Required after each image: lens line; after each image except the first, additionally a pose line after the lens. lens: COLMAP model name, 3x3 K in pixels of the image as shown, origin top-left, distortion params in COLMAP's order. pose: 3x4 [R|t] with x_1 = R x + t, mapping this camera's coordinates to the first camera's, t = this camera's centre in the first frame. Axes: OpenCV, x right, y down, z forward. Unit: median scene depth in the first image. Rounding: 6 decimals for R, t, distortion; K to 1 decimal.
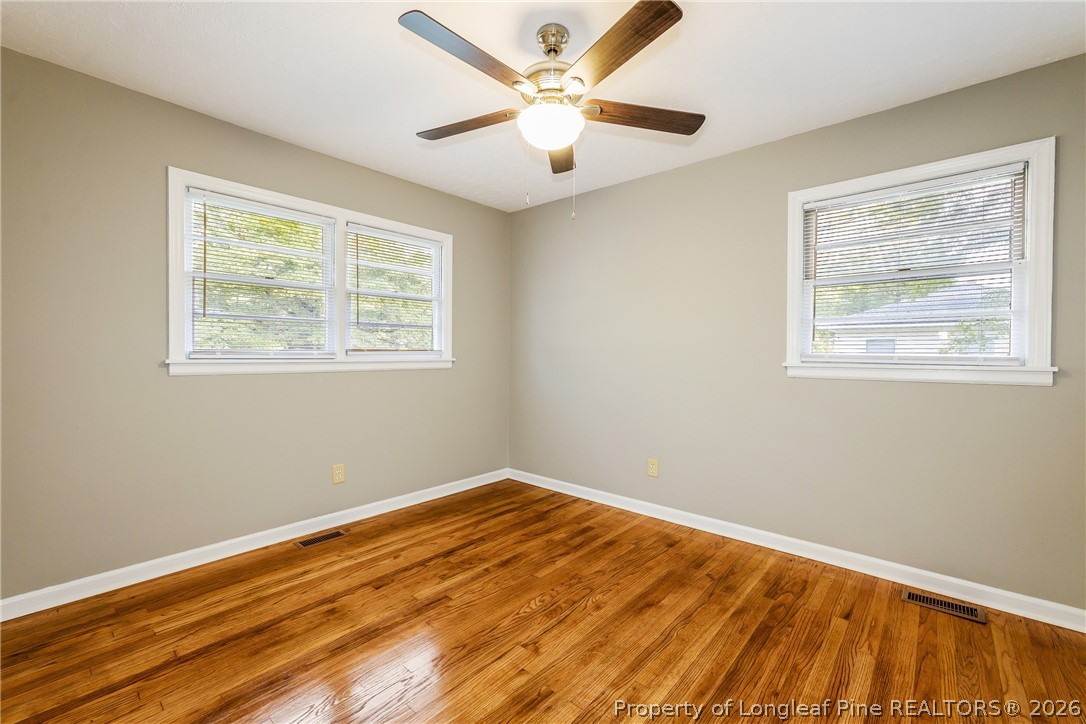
lens RADIAL K [[446.6, 0, 540.9], [0, 446.6, 356.0], [0, 0, 1]] dist [-0.000827, 0.000867]
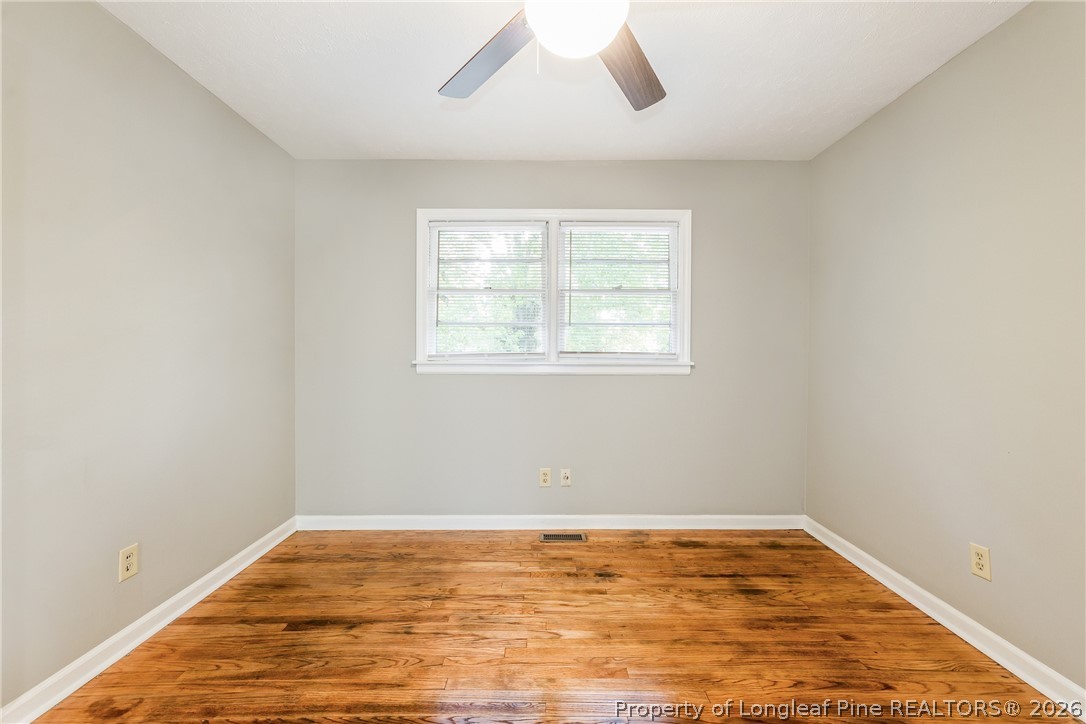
lens RADIAL K [[446.6, 0, 536.6], [0, 446.6, 358.1], [0, 0, 1]] dist [-0.000827, 0.000867]
pose [[0.677991, -0.000598, -0.735070, 0.232269], [-0.003053, 0.999989, -0.003629, 0.002311], [0.735064, 0.004704, 0.677982, 0.277373]]
